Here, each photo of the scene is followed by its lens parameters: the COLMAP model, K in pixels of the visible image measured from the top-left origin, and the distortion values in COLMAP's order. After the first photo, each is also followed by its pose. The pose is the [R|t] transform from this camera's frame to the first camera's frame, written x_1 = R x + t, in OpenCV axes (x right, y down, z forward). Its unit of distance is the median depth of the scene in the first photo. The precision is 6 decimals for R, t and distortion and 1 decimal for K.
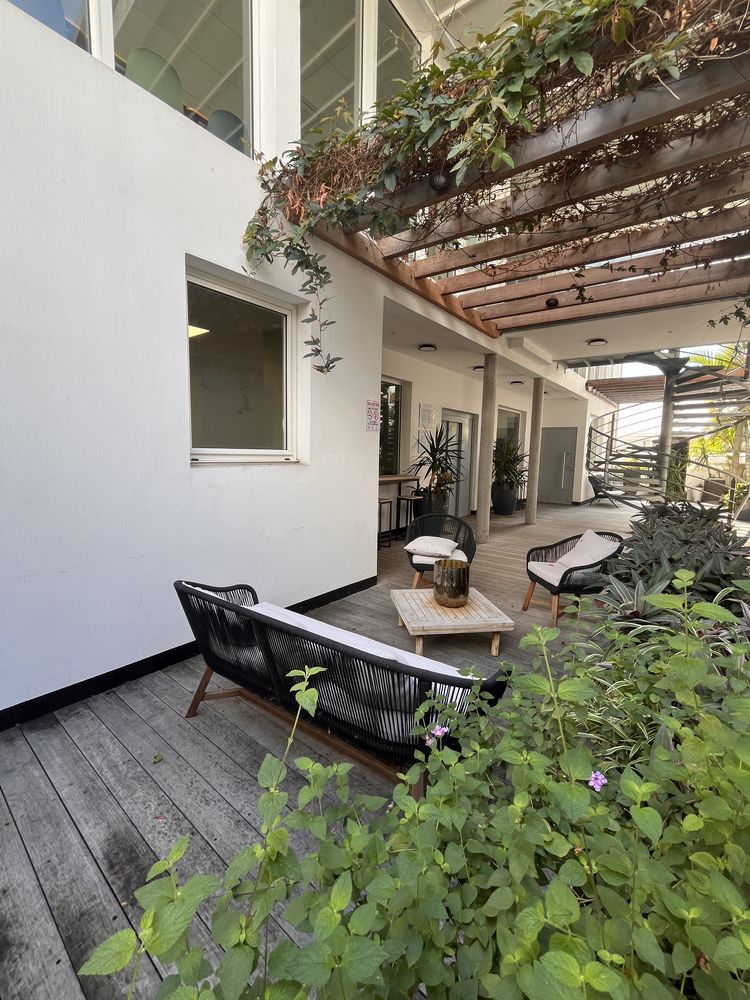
lens RADIAL K [[411.1, 0, 380.9], [0, 411.1, 495.5], [0, 0, 1]] dist [0.000778, 0.000445]
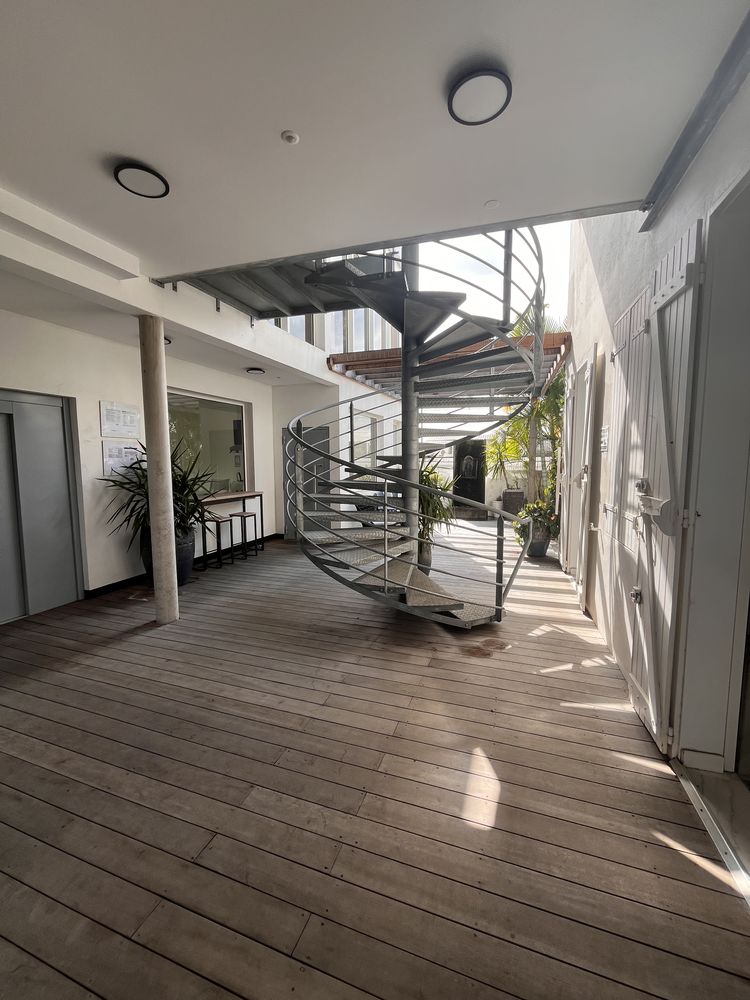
lens RADIAL K [[411.1, 0, 380.9], [0, 411.1, 495.5], [0, 0, 1]] dist [0.000778, 0.000445]
pose [[0.946684, -0.052797, 0.317807, 0.358780], [0.056370, 0.998408, -0.002049, -0.051053], [-0.317193, 0.019854, 0.948153, 0.359180]]
